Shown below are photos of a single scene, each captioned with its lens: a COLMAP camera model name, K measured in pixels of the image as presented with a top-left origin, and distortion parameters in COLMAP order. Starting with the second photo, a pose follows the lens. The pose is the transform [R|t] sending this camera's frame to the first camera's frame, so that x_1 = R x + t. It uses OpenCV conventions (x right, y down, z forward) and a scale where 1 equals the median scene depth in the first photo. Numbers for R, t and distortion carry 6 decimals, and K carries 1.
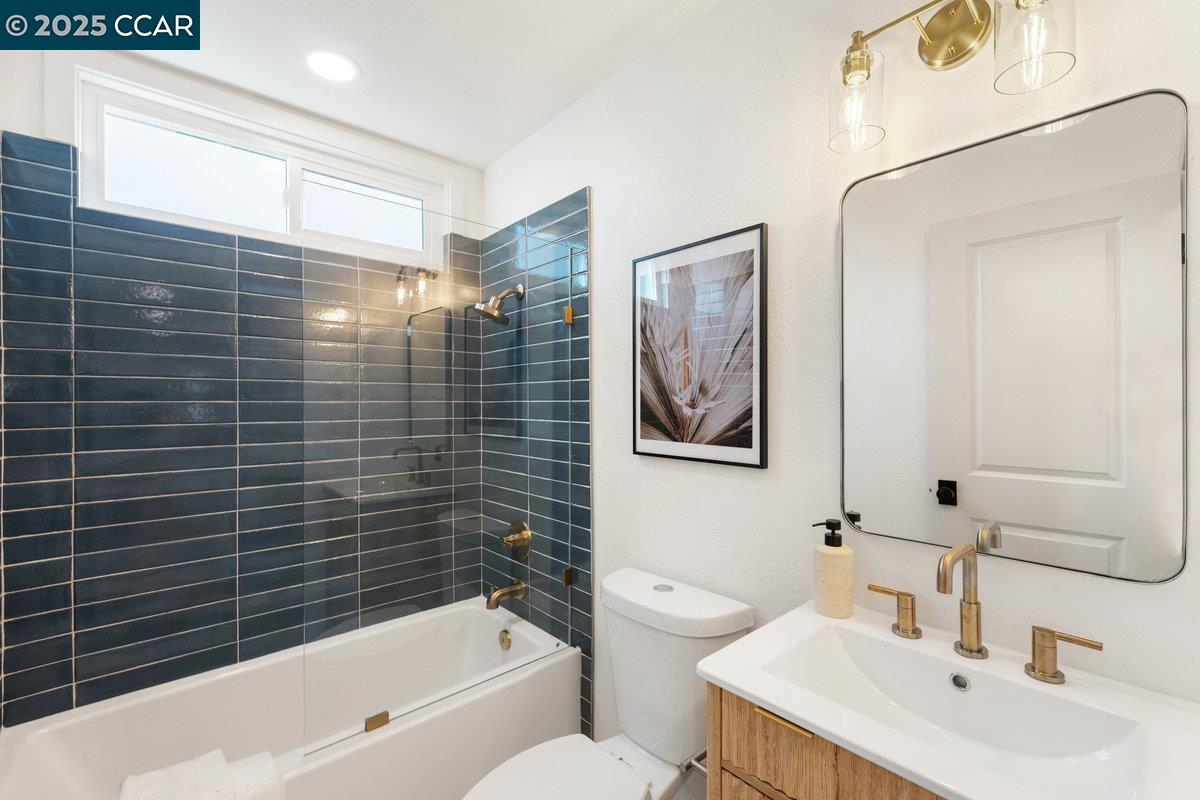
lens RADIAL K [[506.0, 0, 601.0], [0, 506.0, 406.1], [0, 0, 1]] dist [-0.002686, -0.000406]
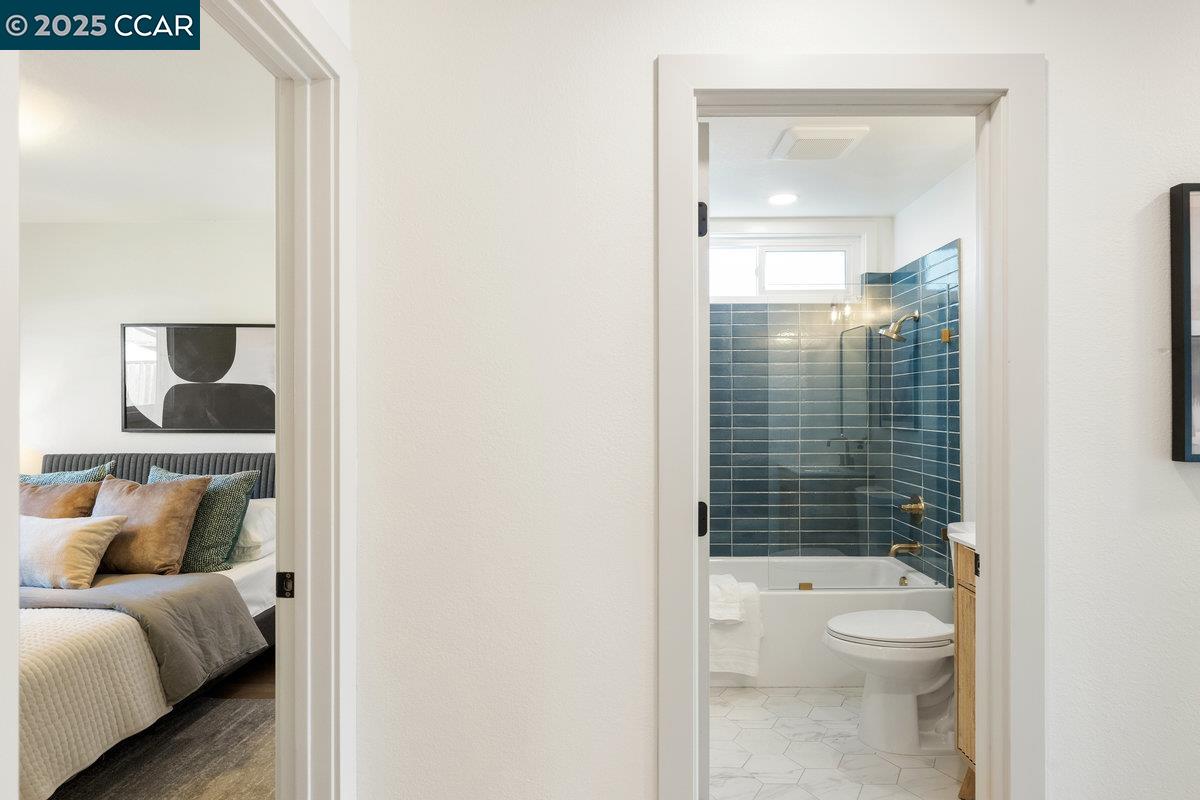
lens RADIAL K [[661.7, 0, 617.2], [0, 661.7, 403.0], [0, 0, 1]] dist [-0.003852, 0.003324]
pose [[0.737094, -0.003775, -0.675779, 0.456447], [-0.001399, 0.999974, -0.007113, 0.008887], [0.675788, 0.006188, 0.737070, -0.824705]]
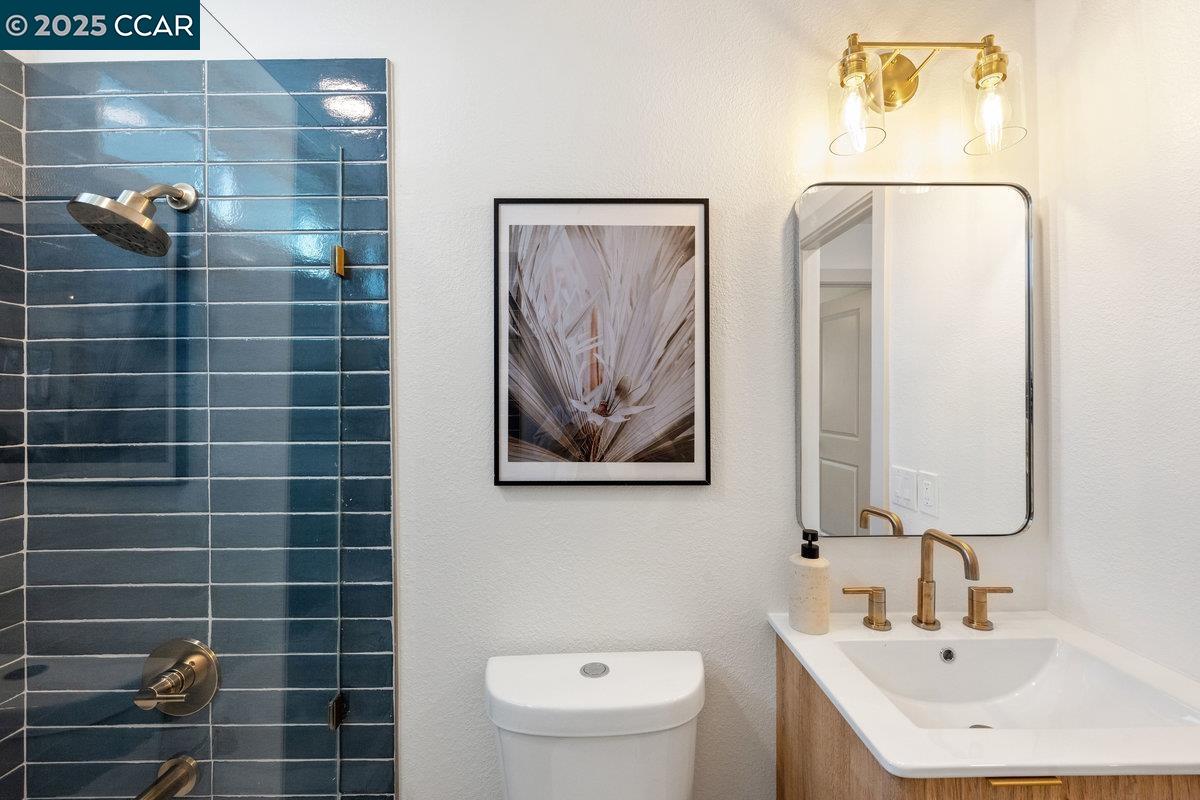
lens RADIAL K [[506.0, 0, 597.4], [0, 506.0, 401.9], [0, 0, 1]] dist [-0.002686, -0.000406]
pose [[0.661231, -0.000466, 0.750182, -0.297376], [0.012234, 0.999874, -0.010162, -0.006780], [-0.750082, 0.015897, 0.661153, 0.381898]]
